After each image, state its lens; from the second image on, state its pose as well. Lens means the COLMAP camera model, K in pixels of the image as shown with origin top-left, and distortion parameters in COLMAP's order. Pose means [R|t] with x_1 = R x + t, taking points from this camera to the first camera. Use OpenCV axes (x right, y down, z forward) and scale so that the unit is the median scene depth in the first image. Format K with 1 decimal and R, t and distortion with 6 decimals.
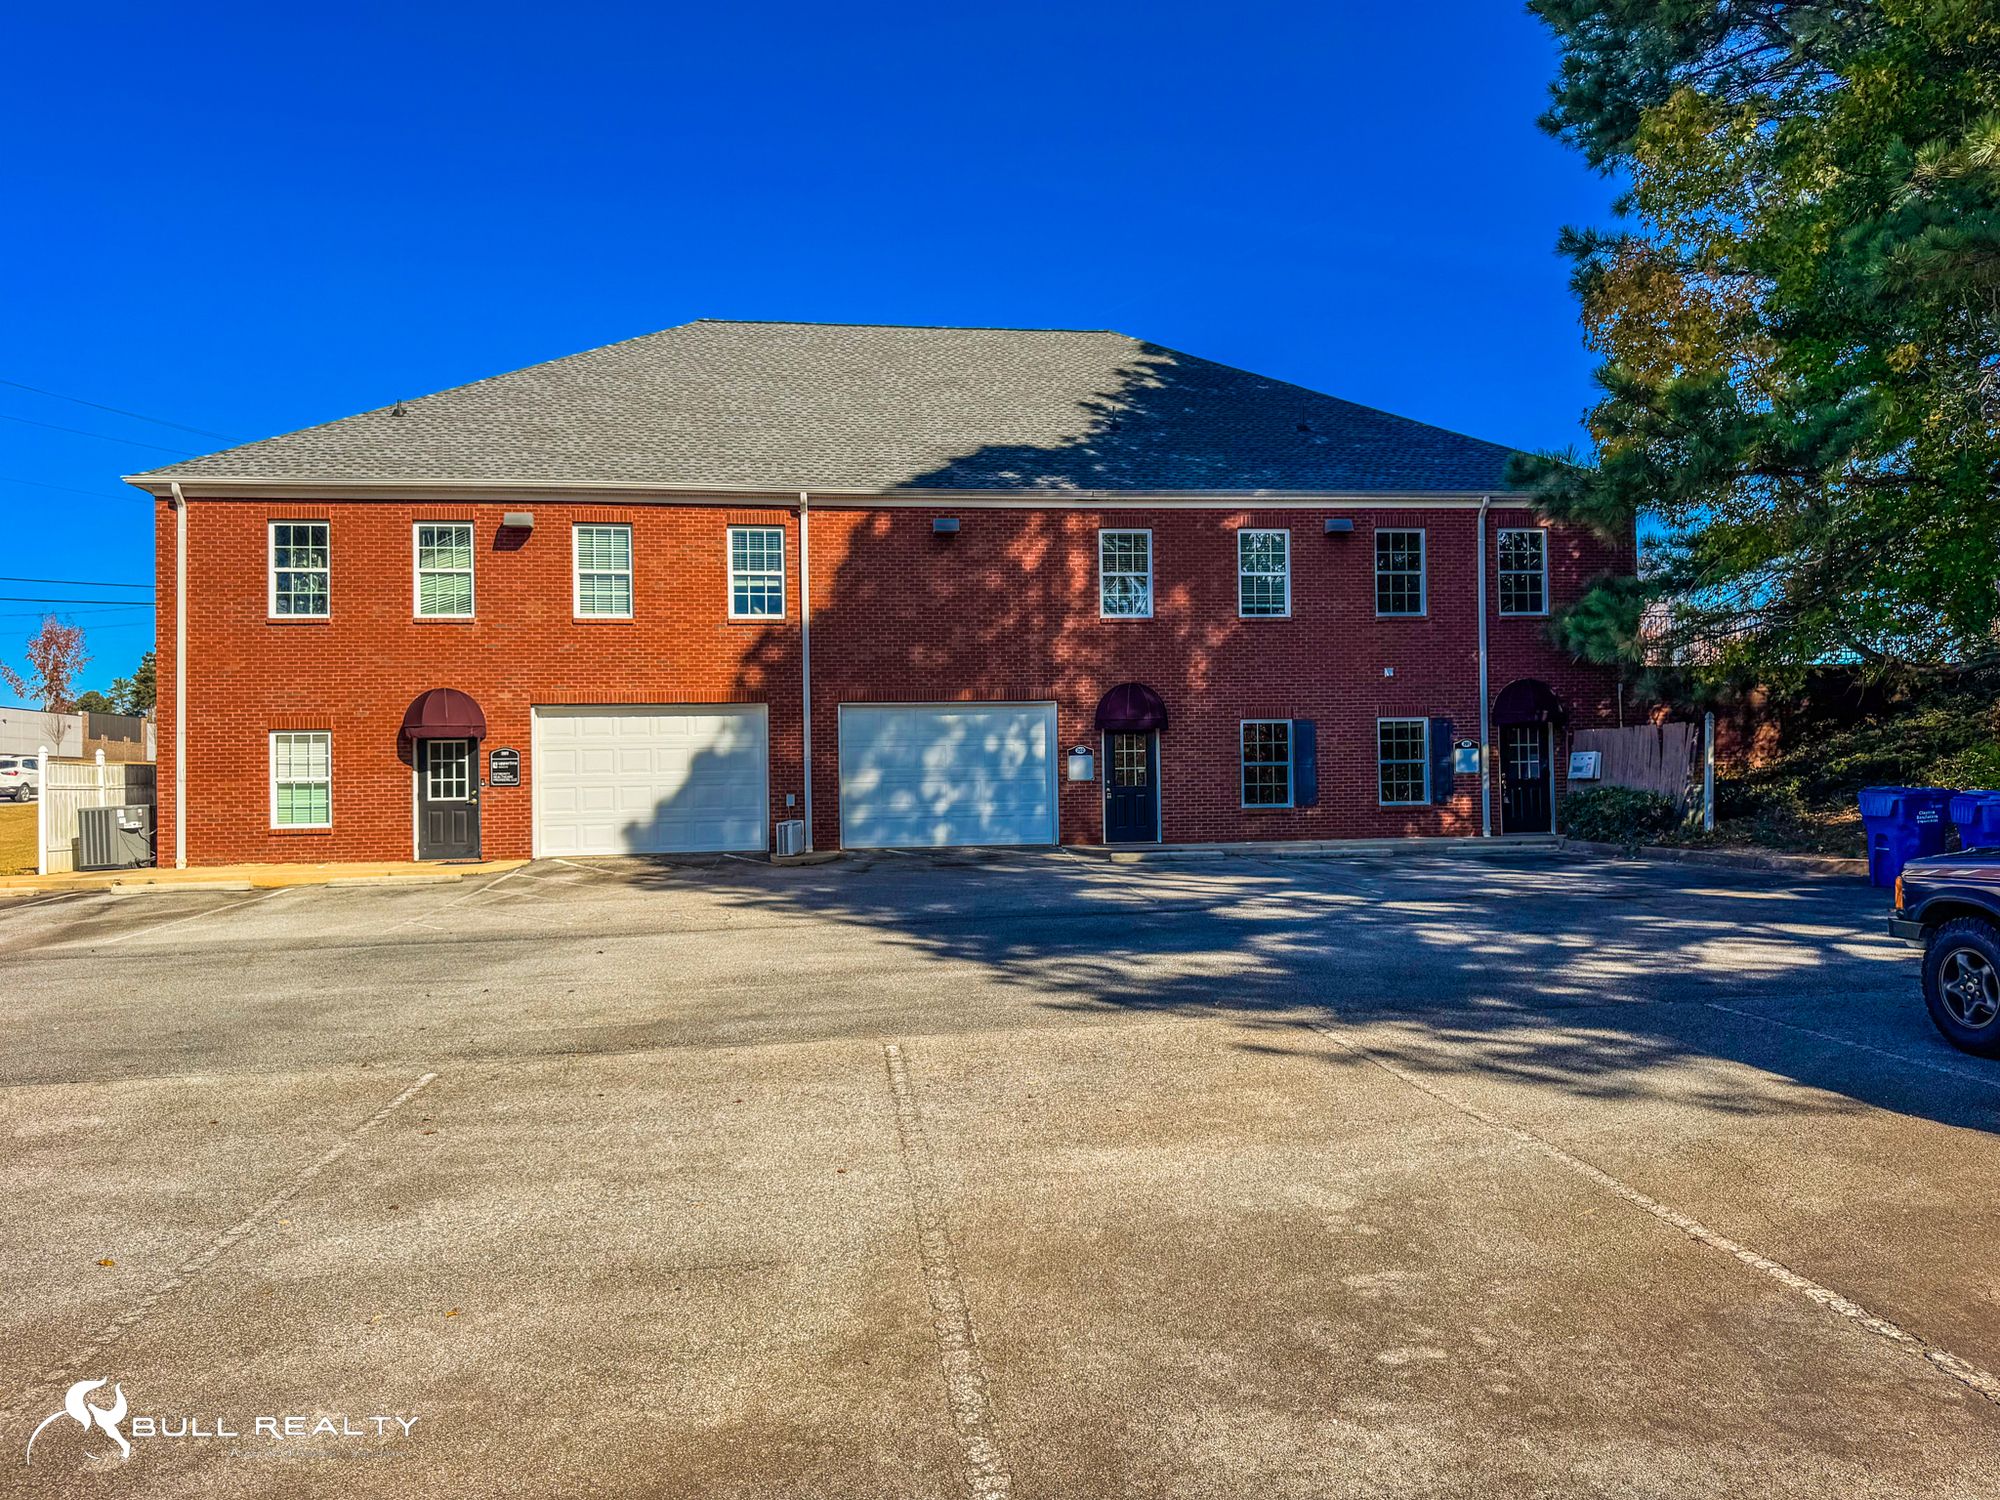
lens RADIAL K [[1420.5, 0, 994.4], [0, 1420.5, 746.0], [0, 0, 1]] dist [0.056483, -0.064858]
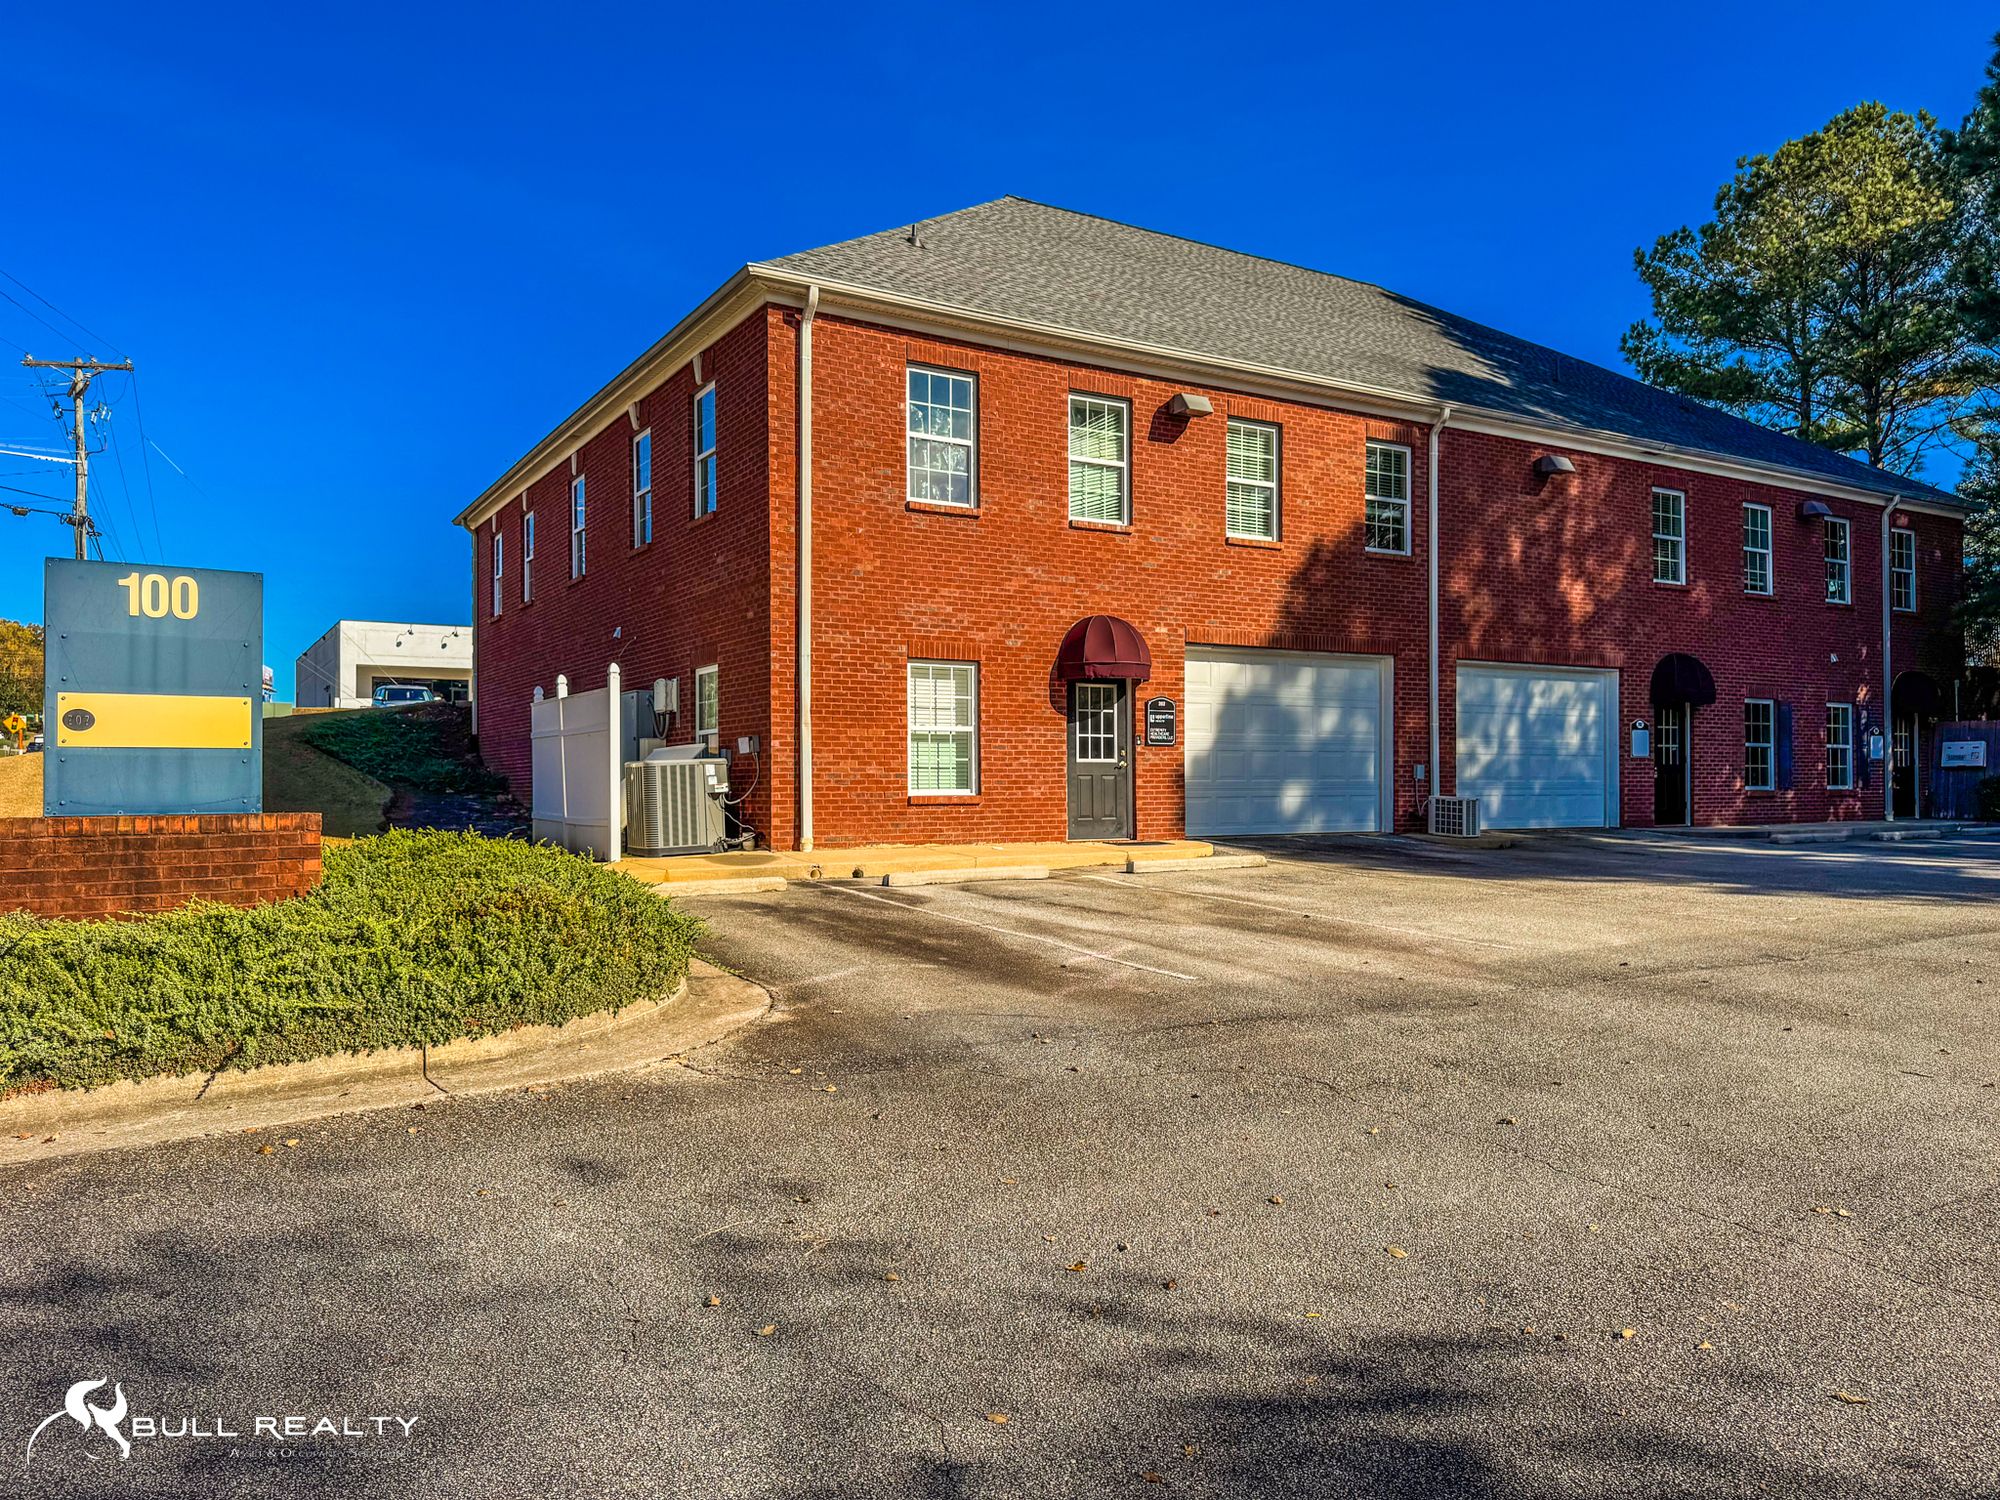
lens RADIAL K [[1420.5, 0, 995.6], [0, 1420.5, 760.5], [0, 0, 1]] dist [0.056483, -0.064858]
pose [[0.916452, 0.023512, 0.399454, -0.711659], [-0.030420, 0.999477, 0.010960, 0.029437], [-0.398987, -0.022196, 0.916688, 0.316670]]
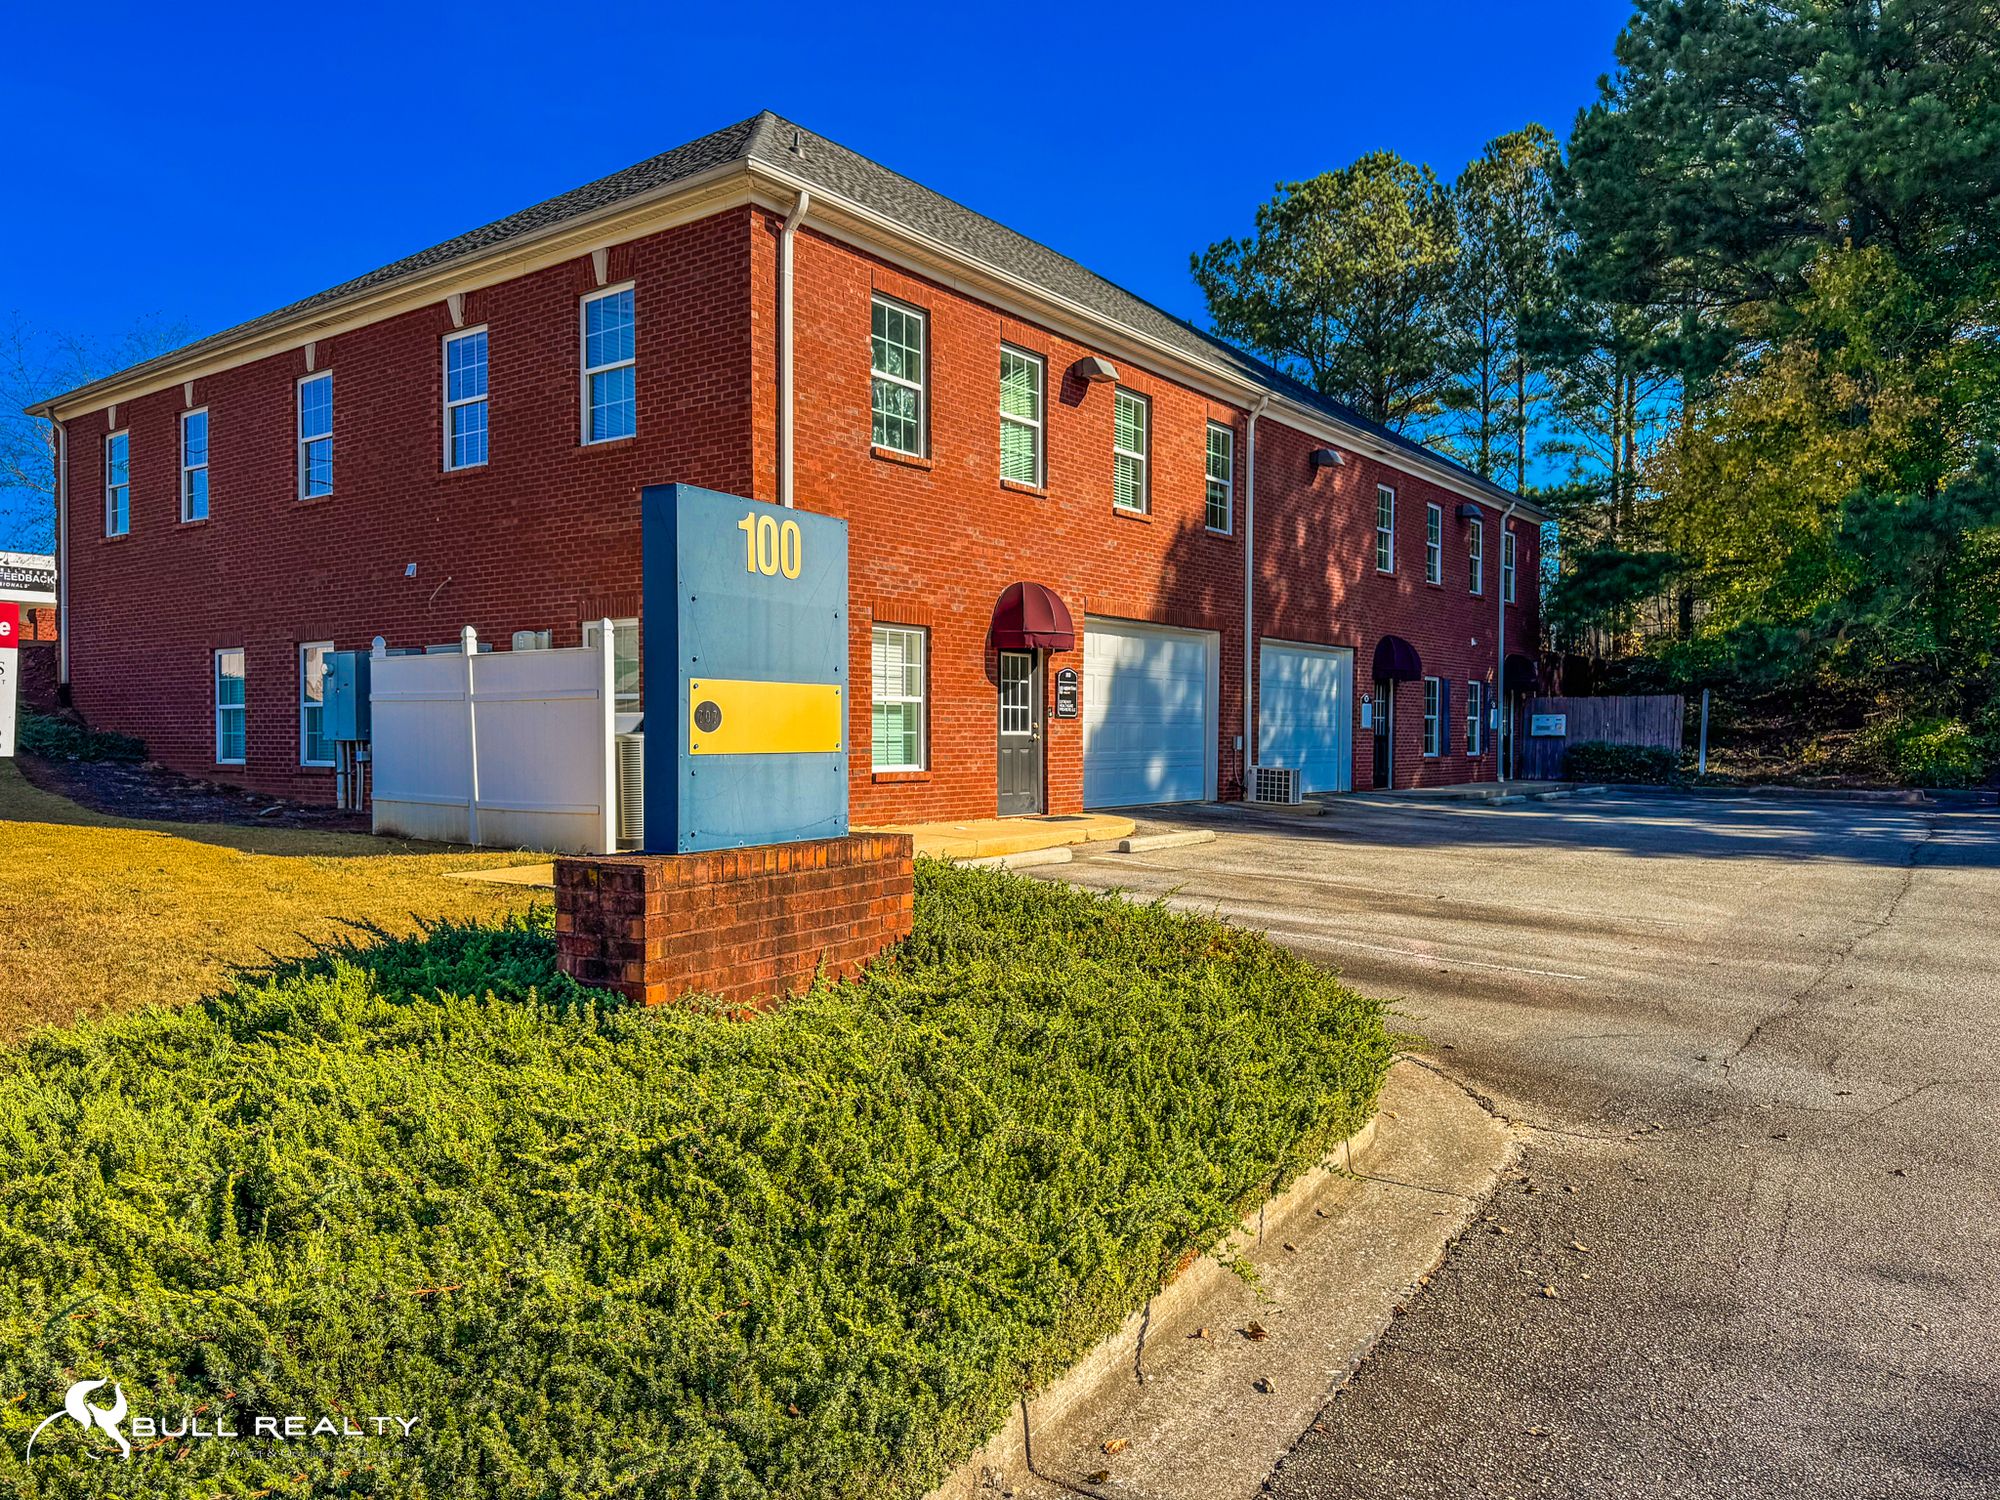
lens RADIAL K [[1420.5, 0, 996.5], [0, 1420.5, 765.0], [0, 0, 1]] dist [0.056483, -0.064858]
pose [[0.694010, 0.006338, 0.719938, -0.885549], [-0.044240, 0.998447, 0.033857, 0.028220], [-0.718605, -0.055346, 0.693212, 0.485502]]
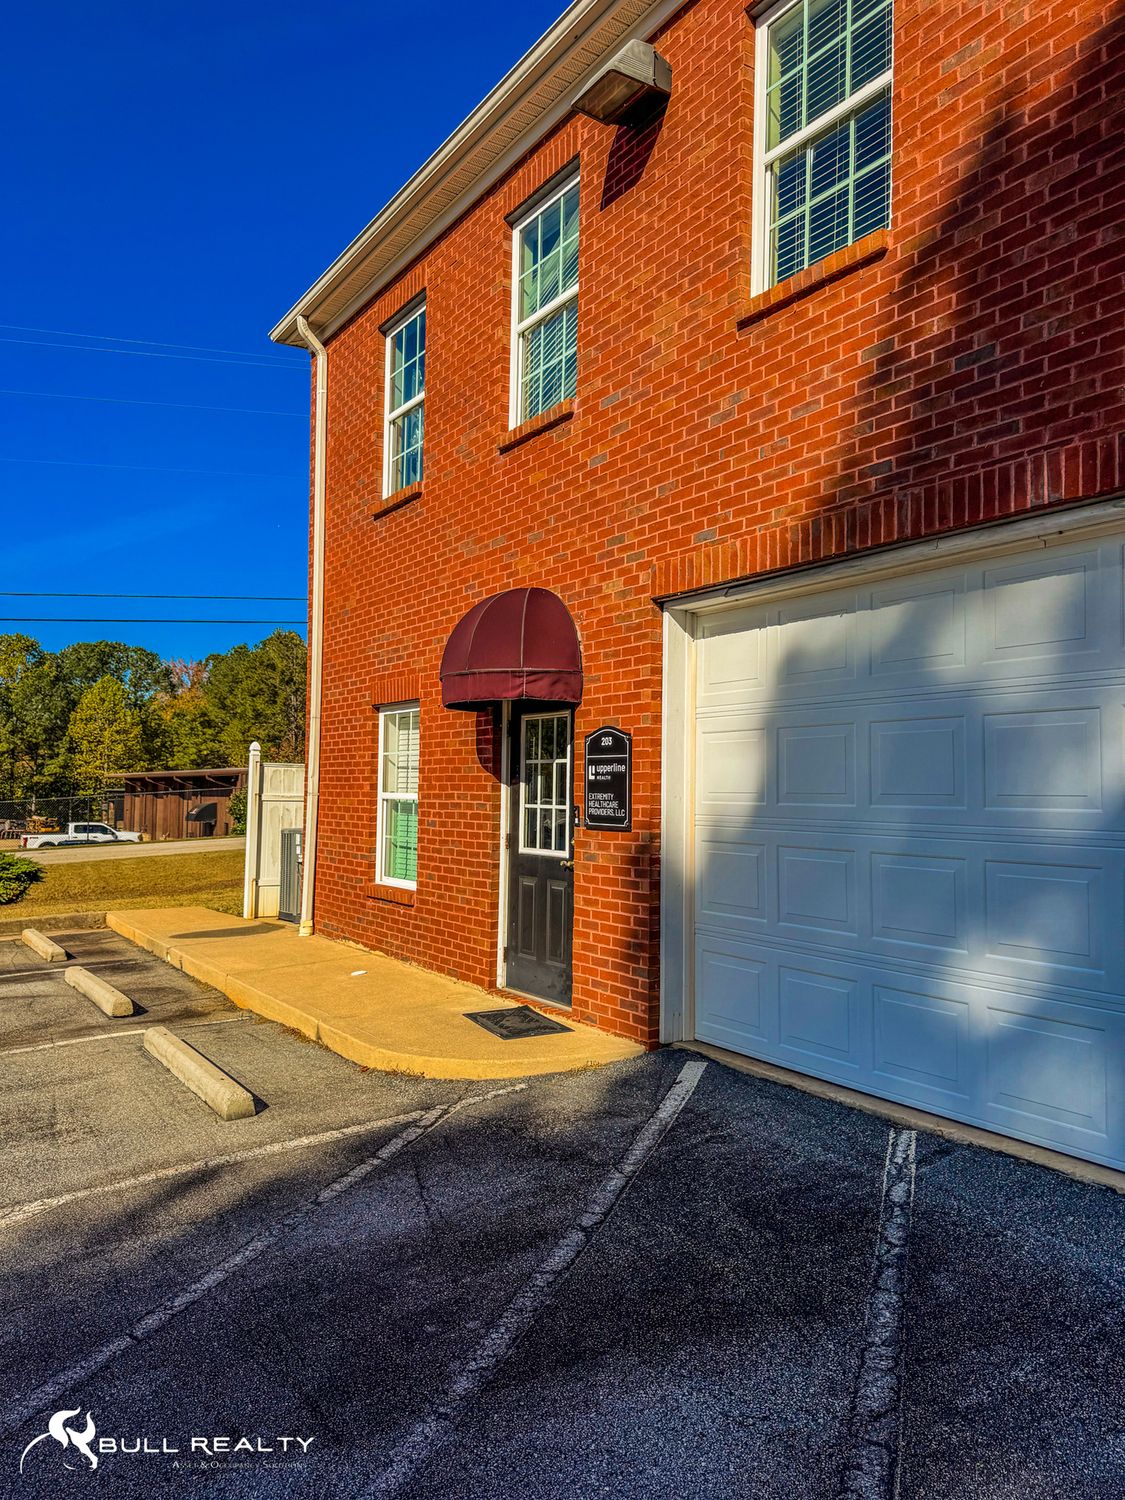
lens RADIAL K [[1065.4, 0, 555.6], [0, 1065.4, 766.8], [0, 0, 1]] dist [0.056483, -0.064858]
pose [[0.435039, 0.003777, -0.900404, -0.096759], [0.008930, 0.999924, 0.008510, 0.009130], [0.900367, -0.011743, 0.434972, 0.841264]]
